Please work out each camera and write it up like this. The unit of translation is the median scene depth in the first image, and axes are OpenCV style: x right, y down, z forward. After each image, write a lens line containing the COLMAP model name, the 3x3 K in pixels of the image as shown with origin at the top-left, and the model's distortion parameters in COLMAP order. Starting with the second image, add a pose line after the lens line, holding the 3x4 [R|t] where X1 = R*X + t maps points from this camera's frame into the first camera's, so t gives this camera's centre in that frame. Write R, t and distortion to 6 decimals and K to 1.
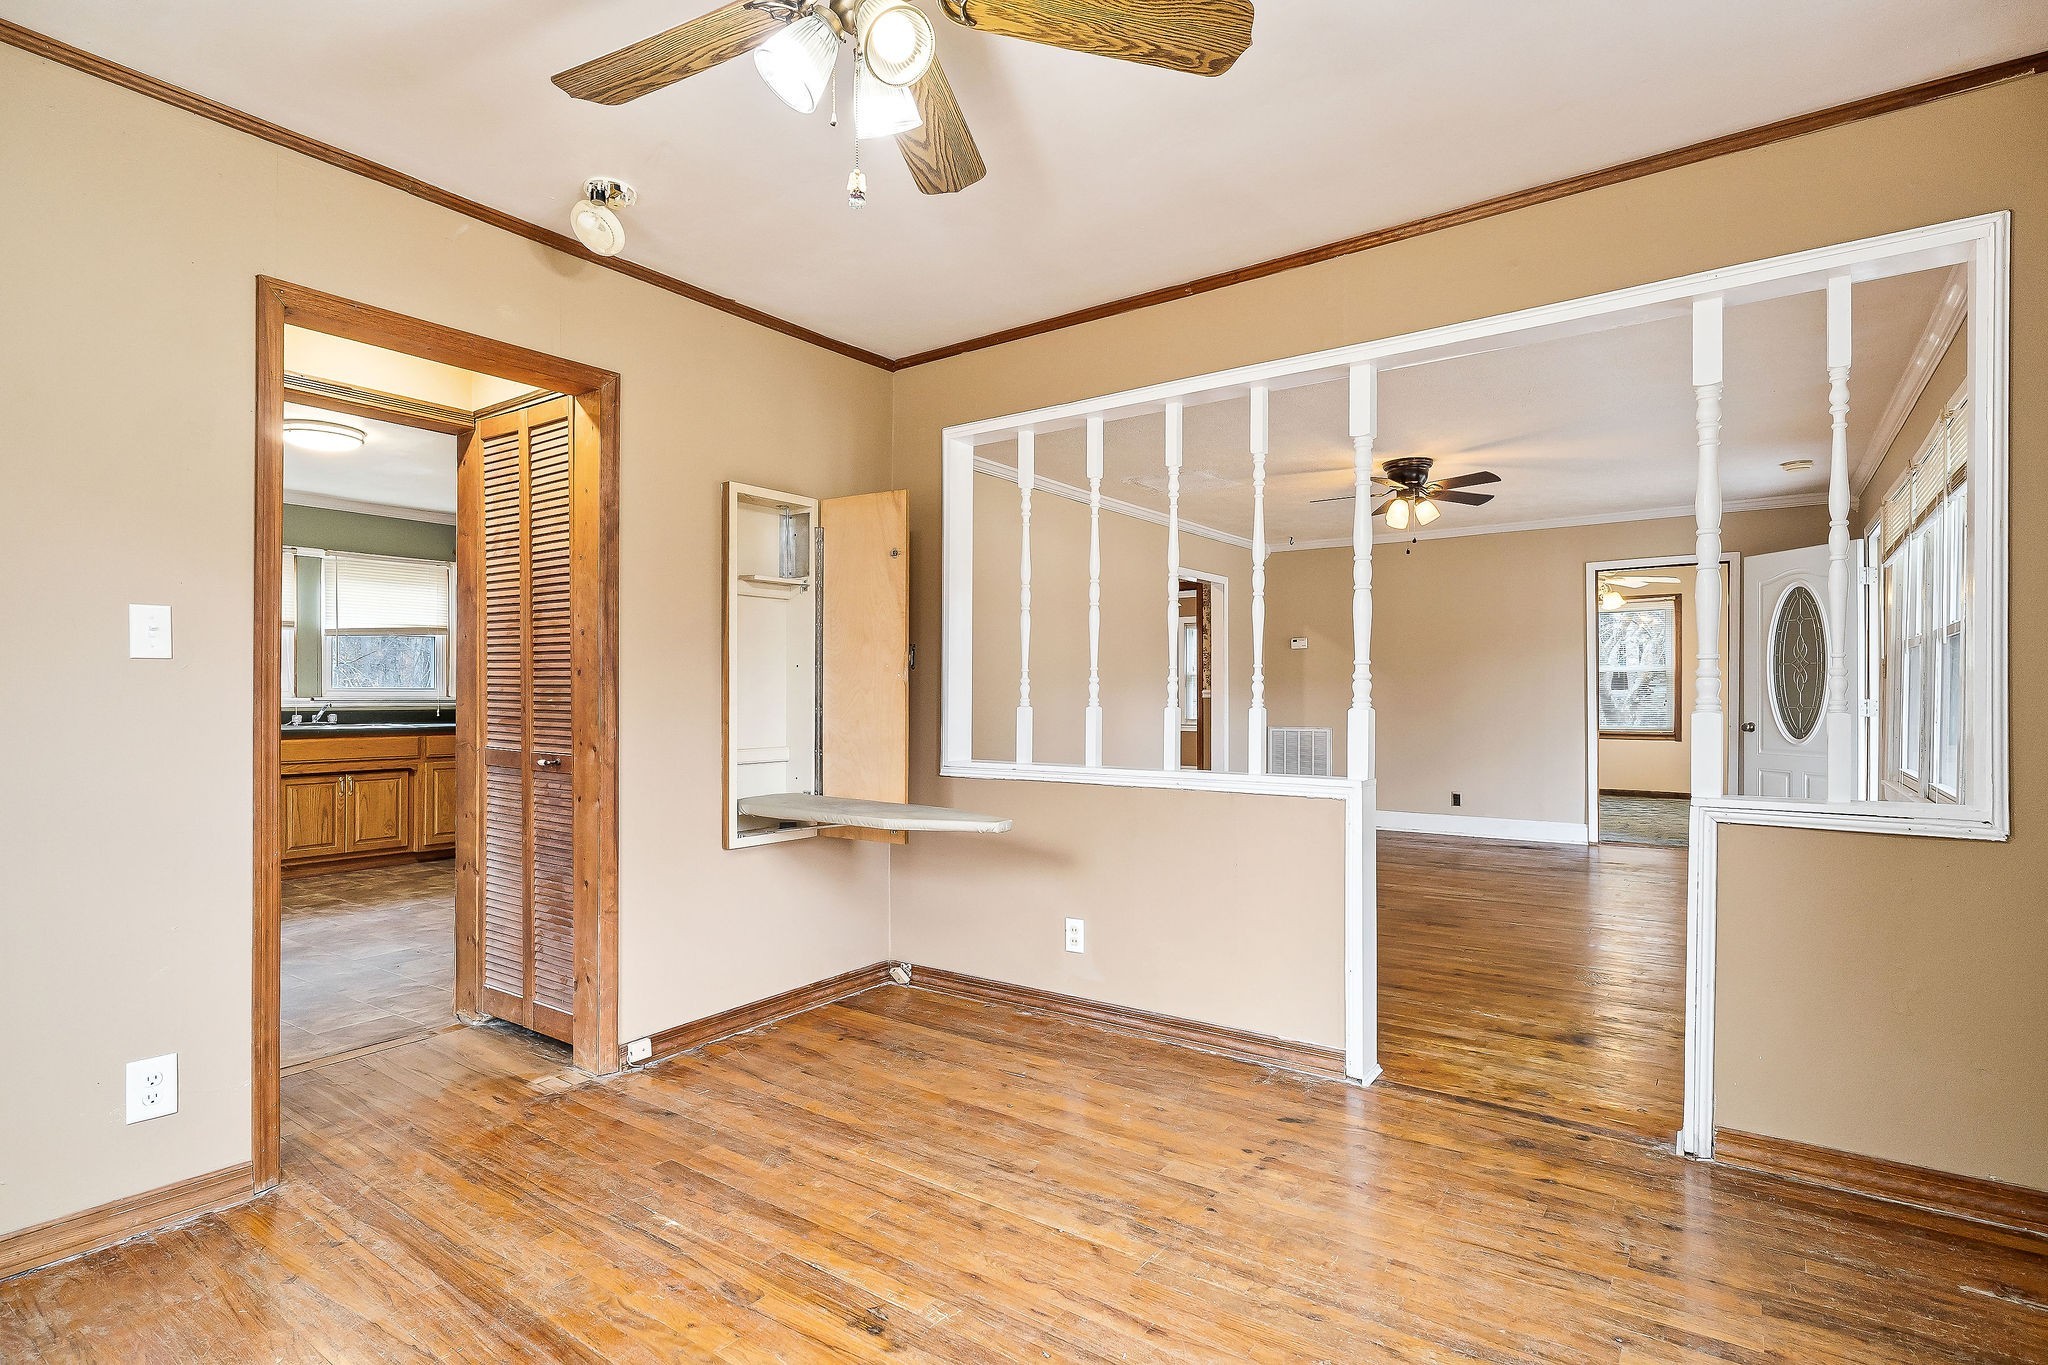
lens RADIAL K [[1013.5, 0, 1024.0], [0, 1013.5, 682.5], [0, 0, 1]] dist [-0.000789, 0.000515]
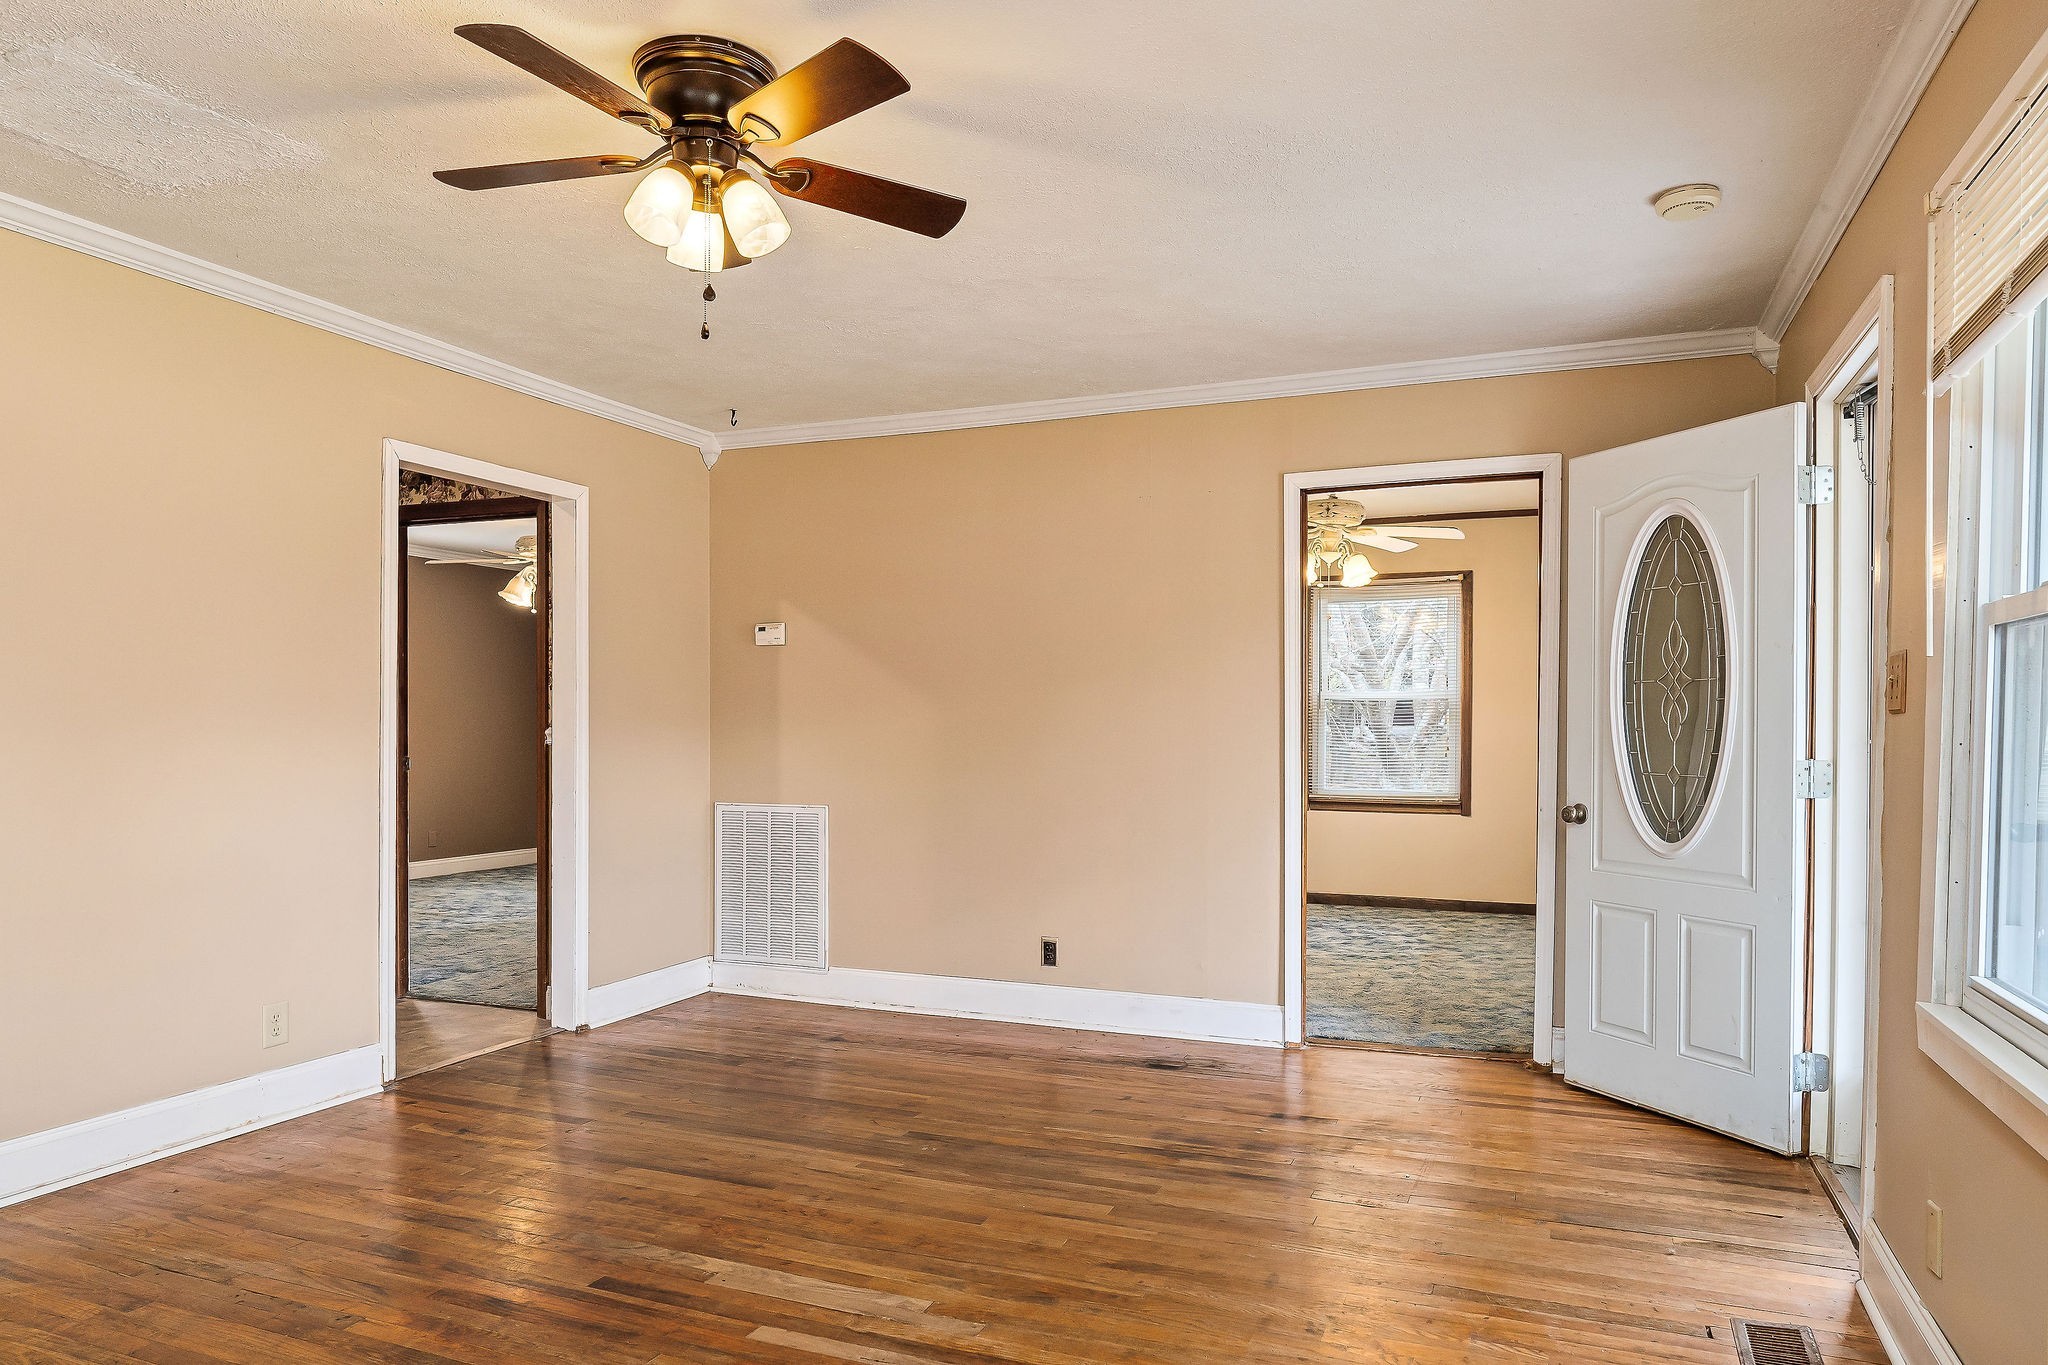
lens RADIAL K [[1288.2, 0, 1021.1], [0, 1288.2, 713.0], [0, 0, 1]] dist [-0.004009, -0.002330]
pose [[0.975596, 0.006262, 0.219483, 0.295379], [-0.006639, 0.999977, 0.000980, -0.001964], [-0.219472, -0.002414, 0.975616, 0.420384]]
